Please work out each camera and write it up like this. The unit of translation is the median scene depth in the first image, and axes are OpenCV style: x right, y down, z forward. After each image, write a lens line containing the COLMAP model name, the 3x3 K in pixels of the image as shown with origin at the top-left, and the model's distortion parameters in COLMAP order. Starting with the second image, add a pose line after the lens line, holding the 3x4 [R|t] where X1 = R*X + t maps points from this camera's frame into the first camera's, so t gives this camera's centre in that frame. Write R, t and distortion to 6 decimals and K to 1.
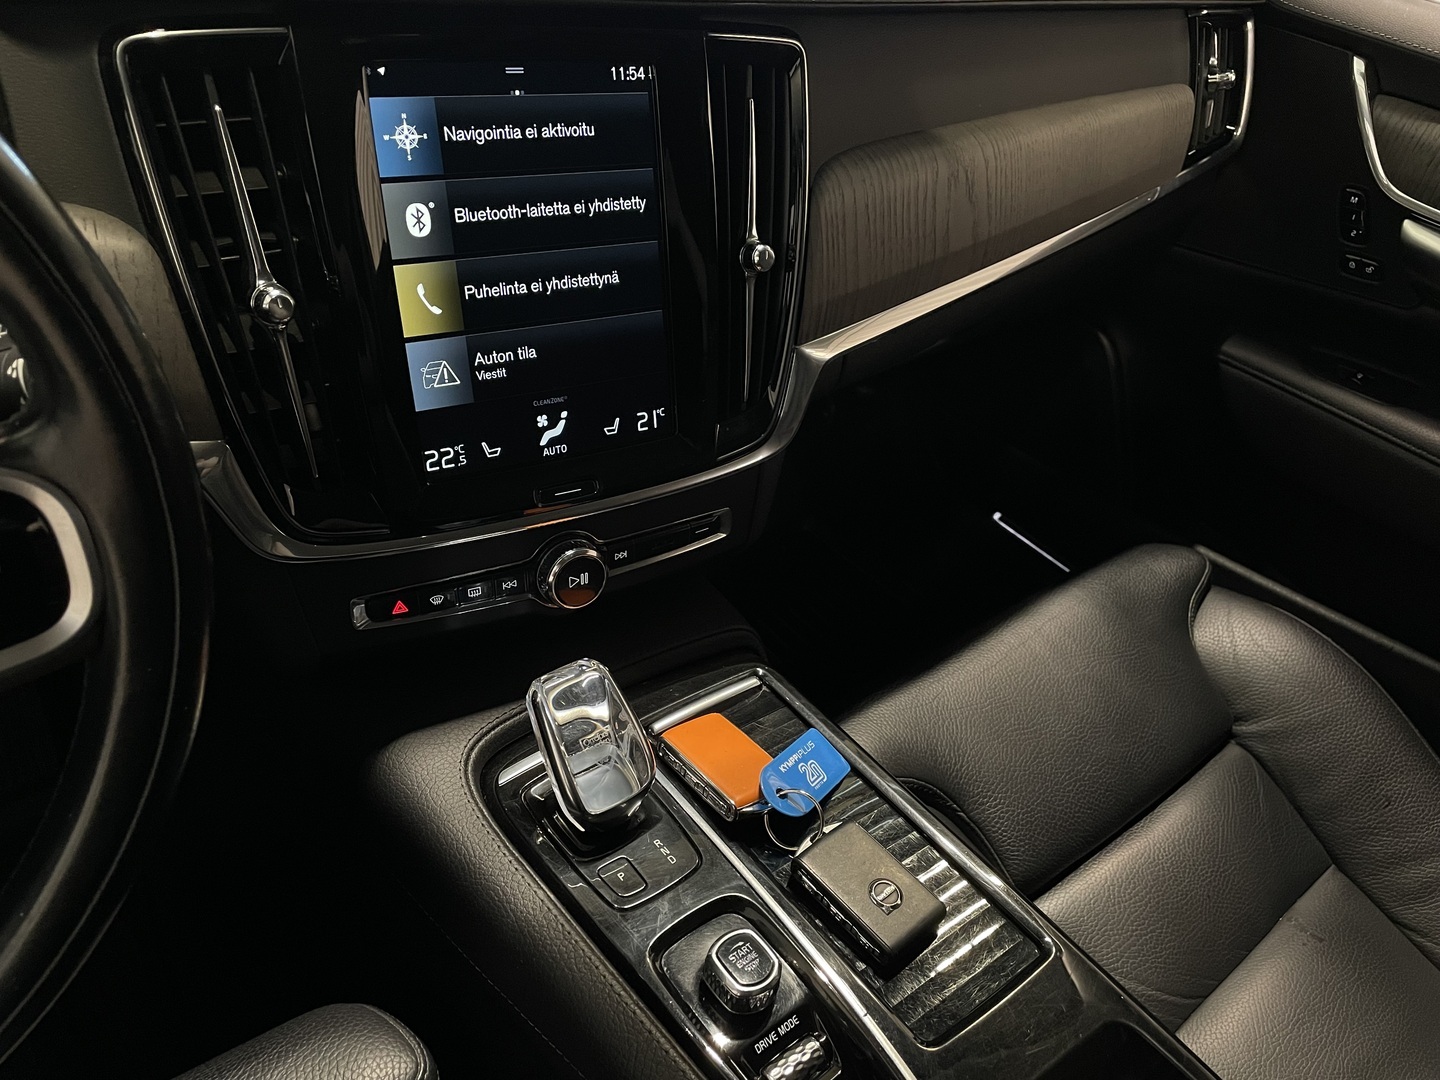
lens RADIAL K [[1017.3, 0, 711.6], [0, 1017.3, 548.7], [0, 0, 1]] dist [0.017128, -0.047288]
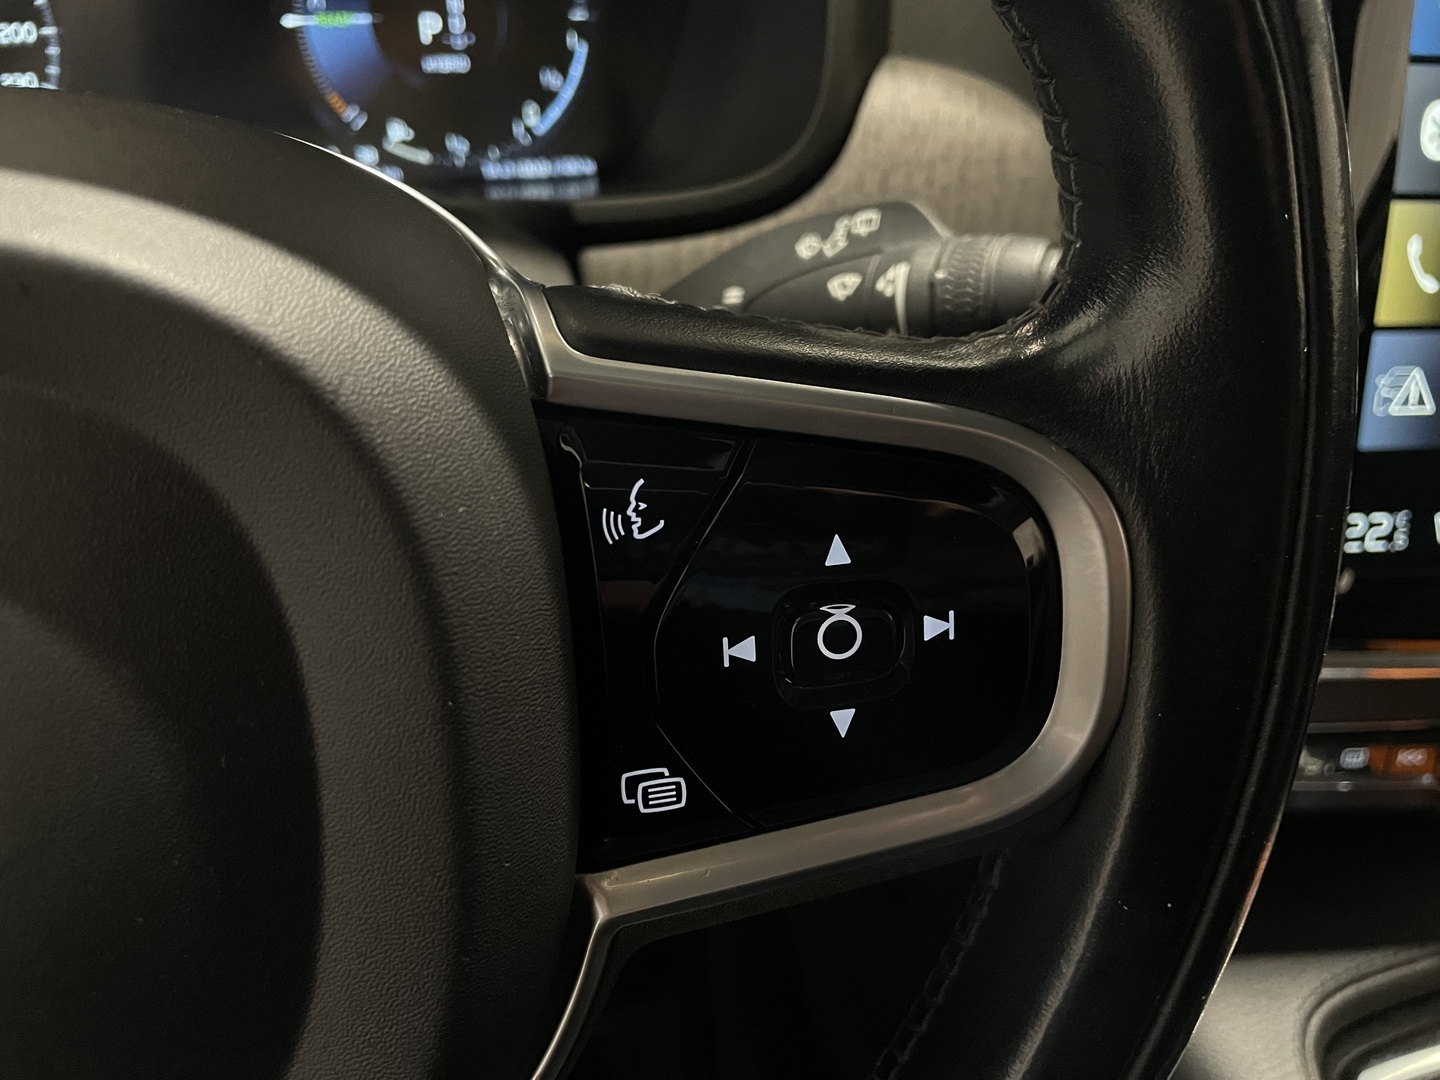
lens RADIAL K [[1017.3, 0, 719.1], [0, 1017.3, 532.6], [0, 0, 1]] dist [0.017128, -0.047288]
pose [[0.889337, 0.150565, -0.431752, -0.350002], [-0.187547, 0.981264, -0.044119, 0.010091], [0.417020, 0.120210, 0.900913, 0.305471]]
